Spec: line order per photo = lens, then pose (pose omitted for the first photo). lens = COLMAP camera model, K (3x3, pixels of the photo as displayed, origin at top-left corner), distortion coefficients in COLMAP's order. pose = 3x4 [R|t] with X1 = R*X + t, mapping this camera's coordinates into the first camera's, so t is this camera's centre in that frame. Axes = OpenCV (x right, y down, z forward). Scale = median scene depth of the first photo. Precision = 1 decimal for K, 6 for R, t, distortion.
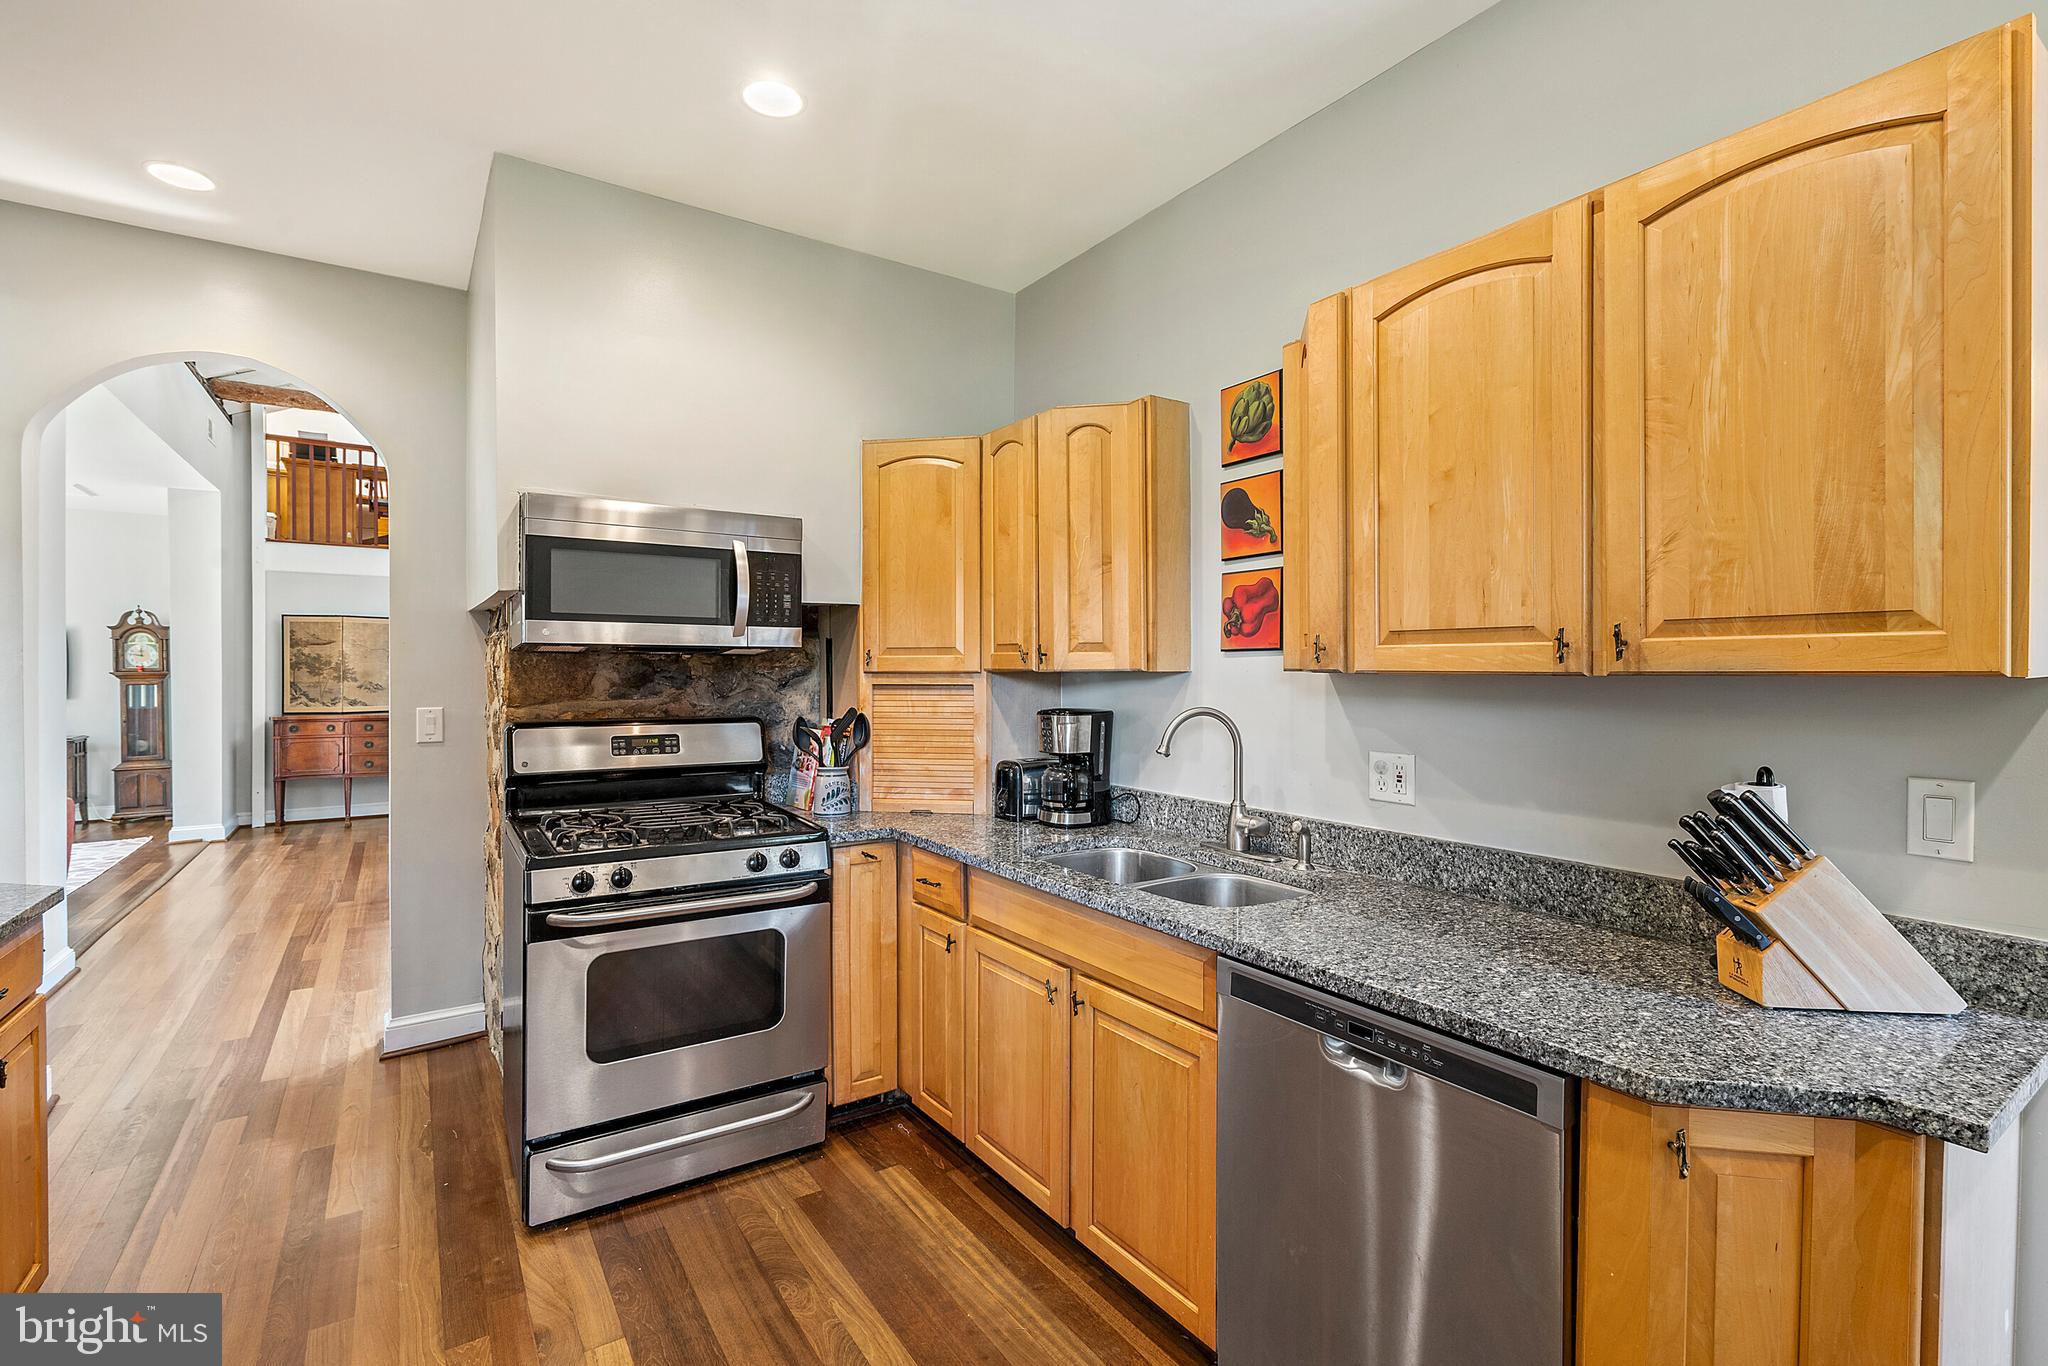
lens RADIAL K [[925.4, 0, 1023.9], [0, 925.4, 667.2], [0, 0, 1]] dist [-0.007759, 0.001951]
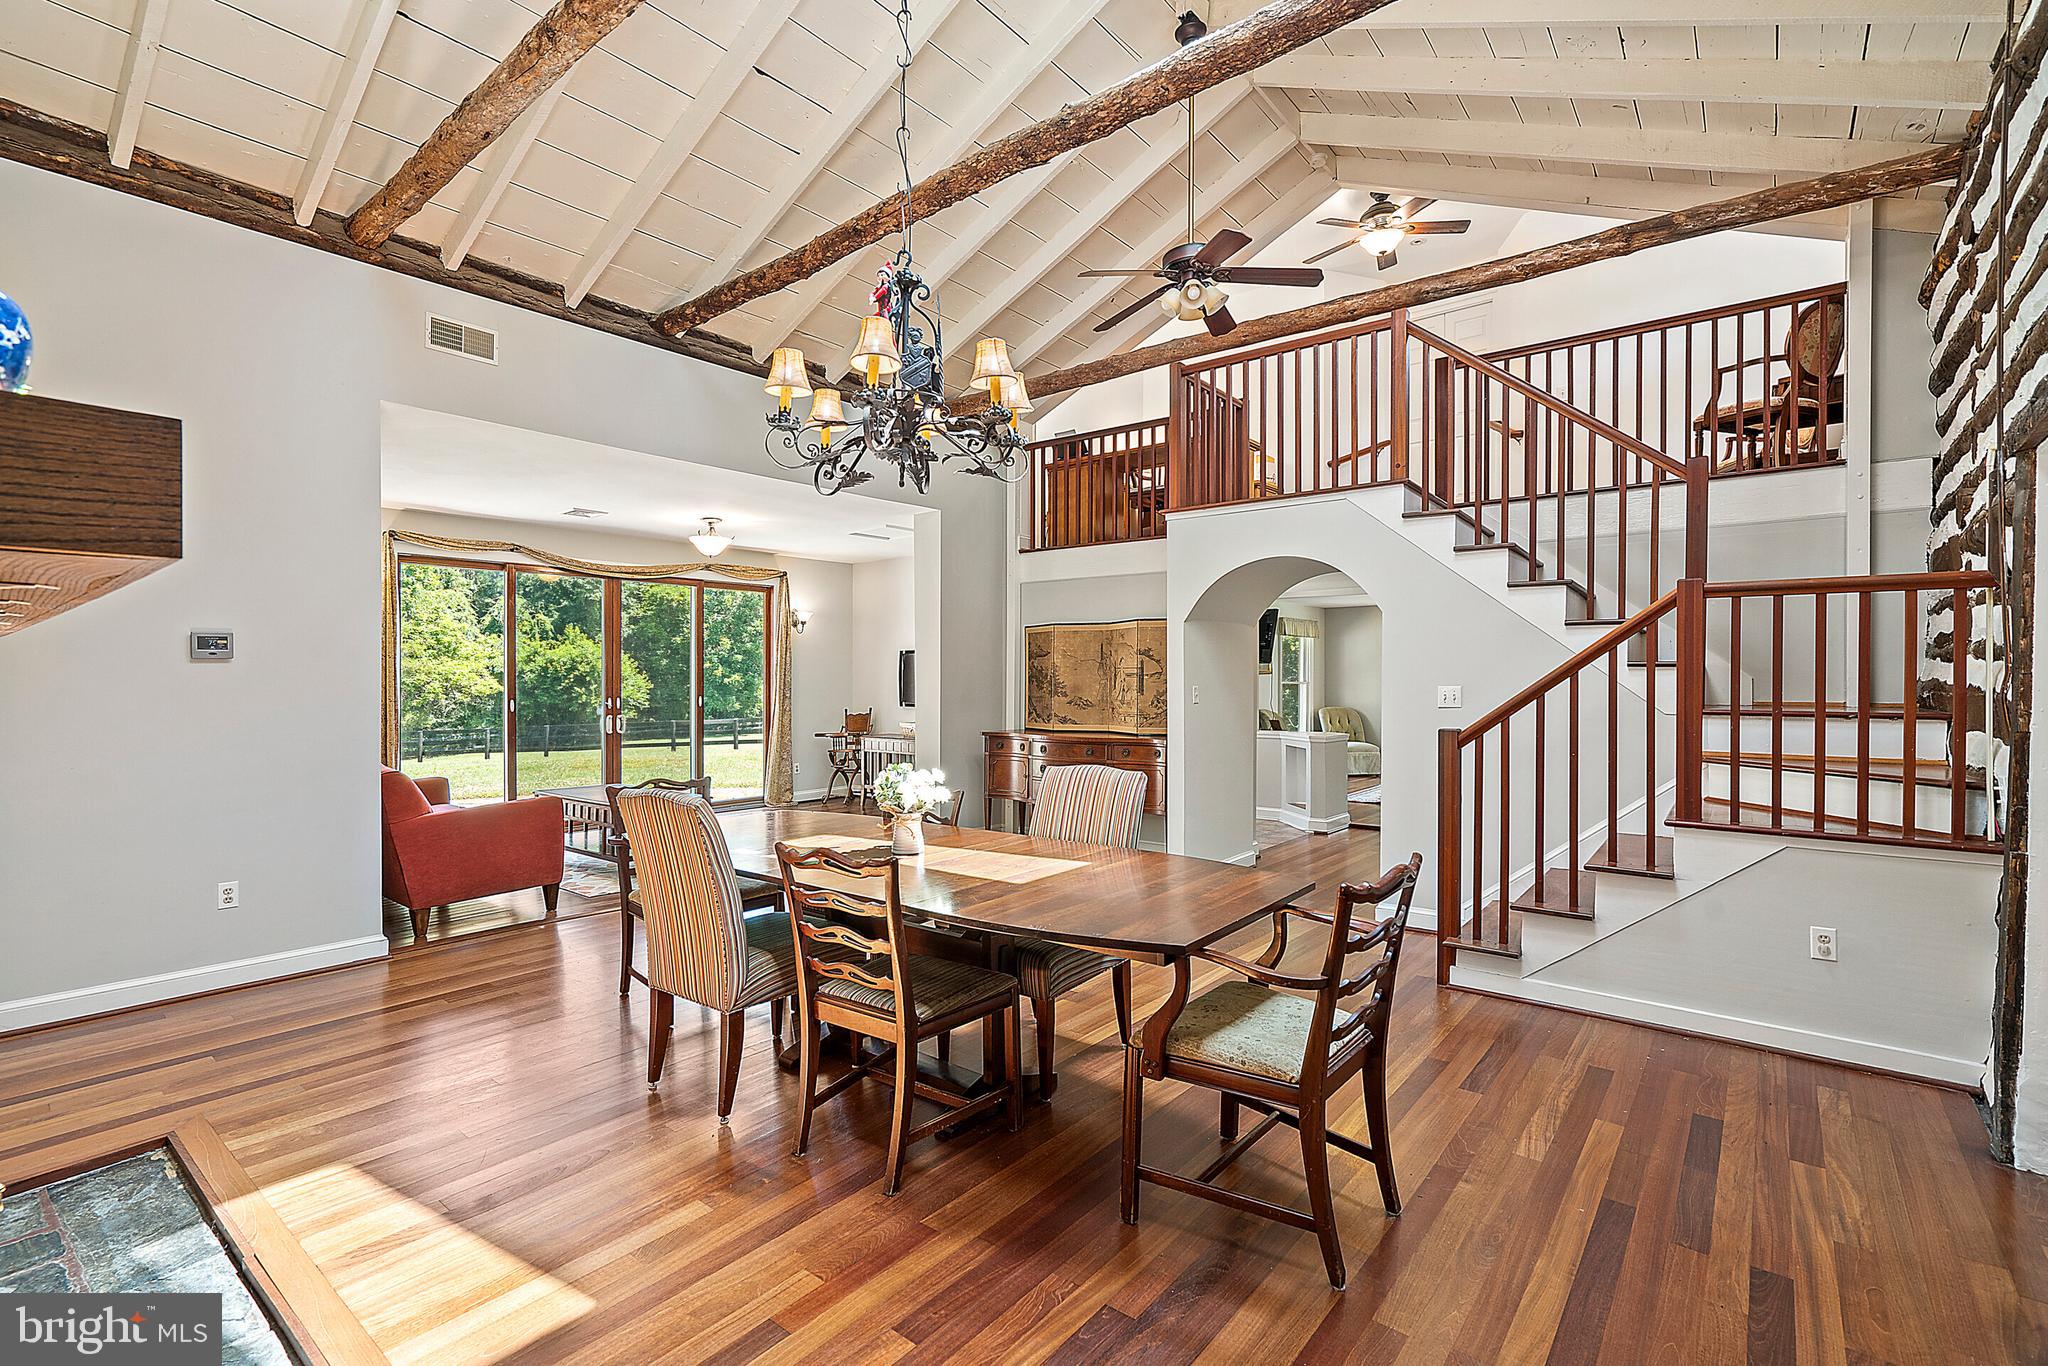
lens RADIAL K [[925.4, 0, 1018.1], [0, 925.4, 692.9], [0, 0, 1]] dist [-0.007759, 0.001951]
pose [[0.275394, 0.011232, -0.961266, 0.126272], [0.001870, 0.999924, 0.012219, 0.001236], [0.961330, -0.005163, 0.275352, 0.713220]]
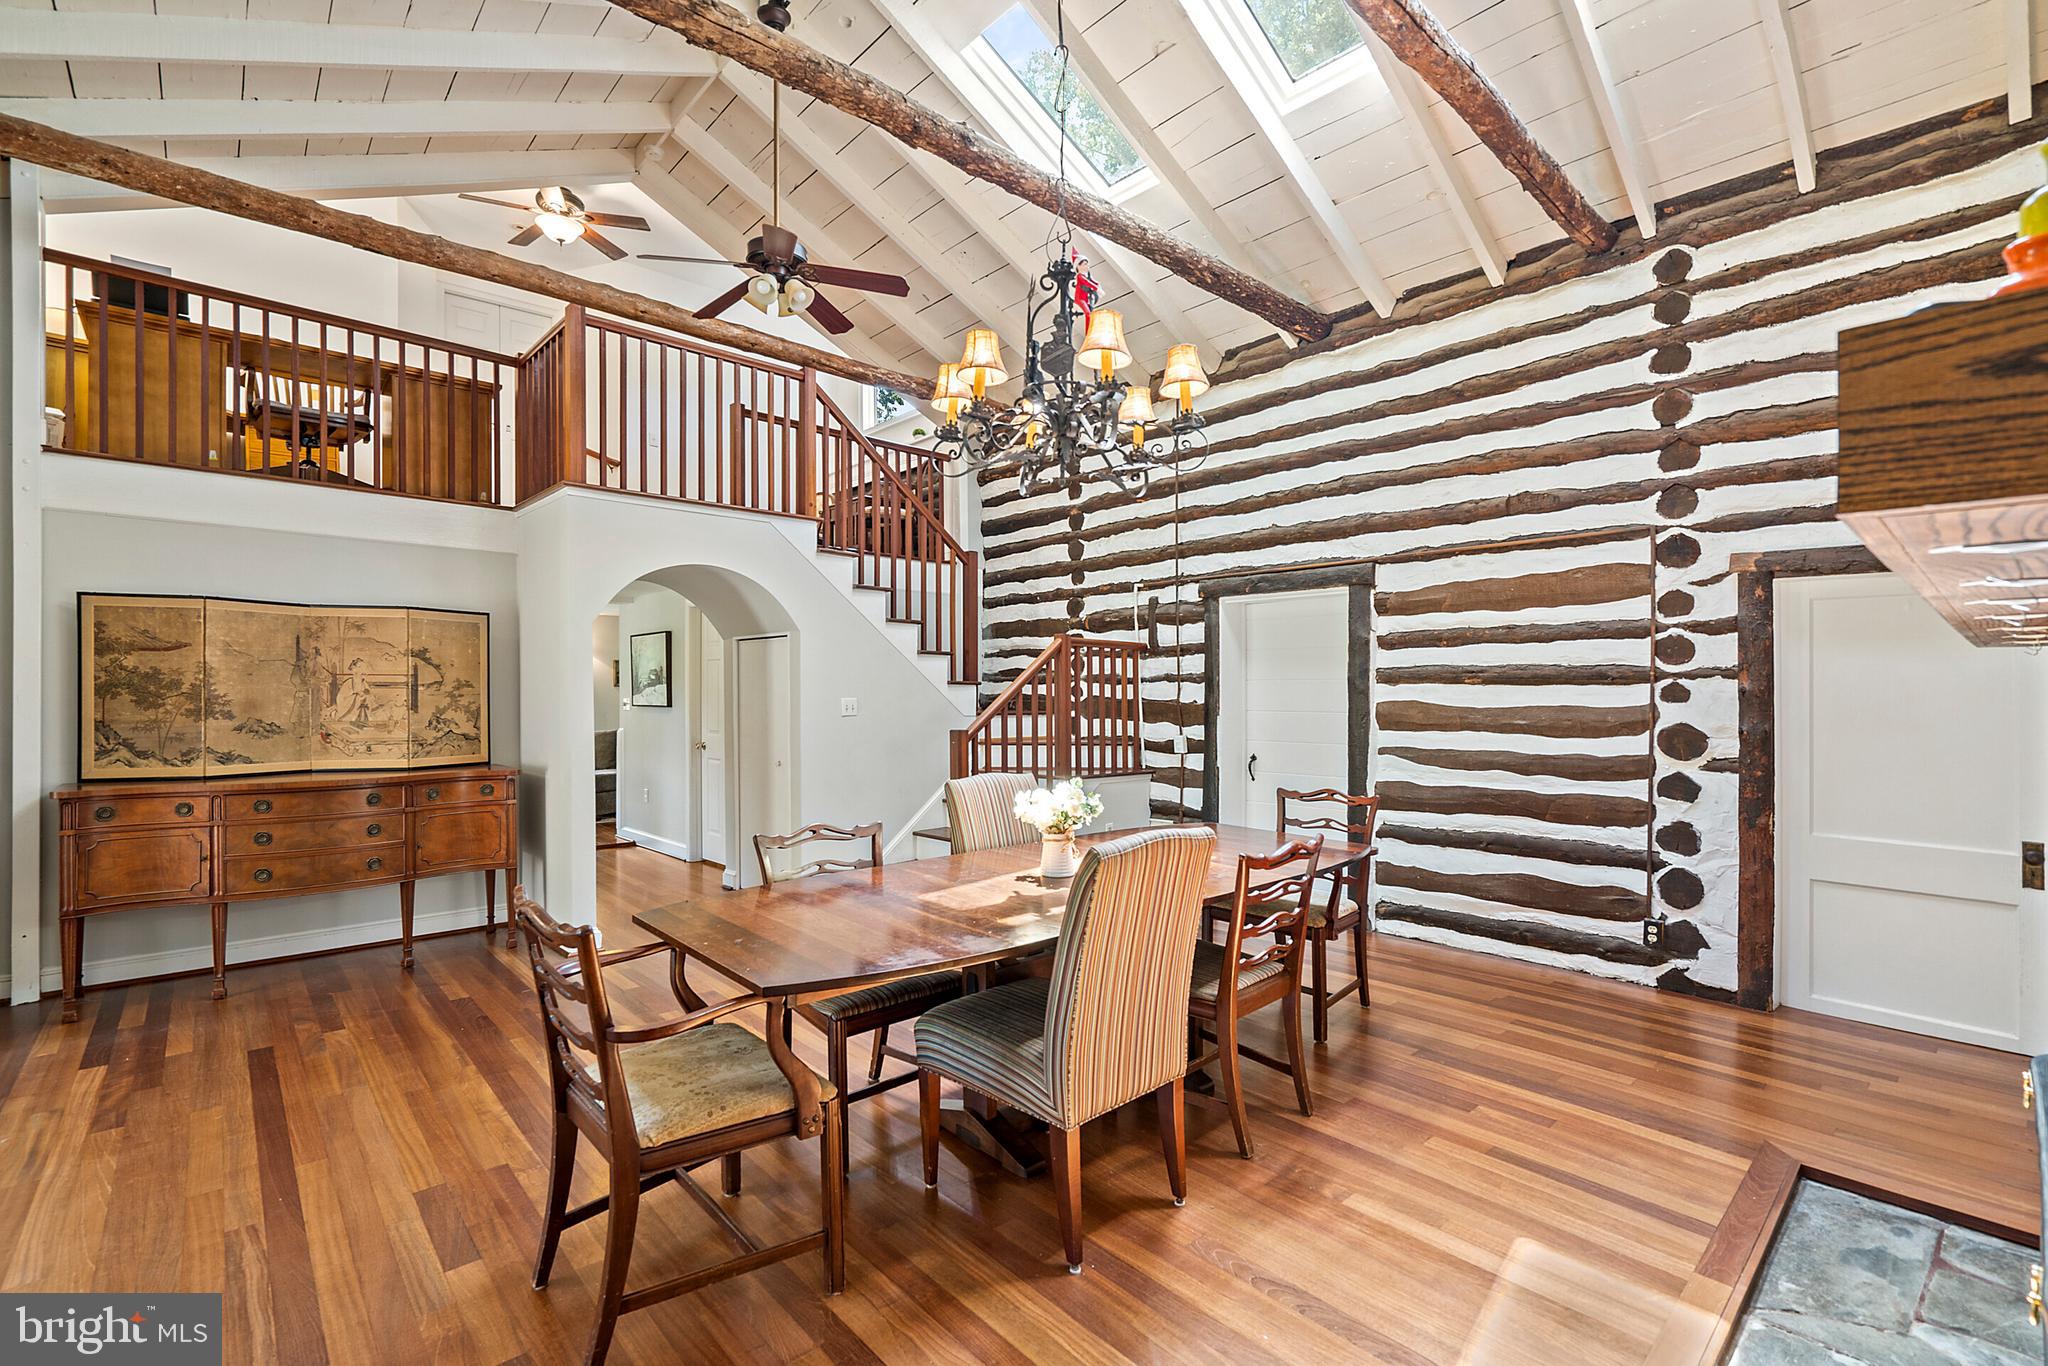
lens RADIAL K [[925.4, 0, 1042.7], [0, 925.4, 686.2], [0, 0, 1]] dist [-0.007759, 0.001951]
pose [[0.990337, 0.001928, 0.138668, -0.330861], [-0.001770, 0.999998, -0.001265, -0.003769], [-0.138670, 0.001008, 0.990338, 0.402067]]
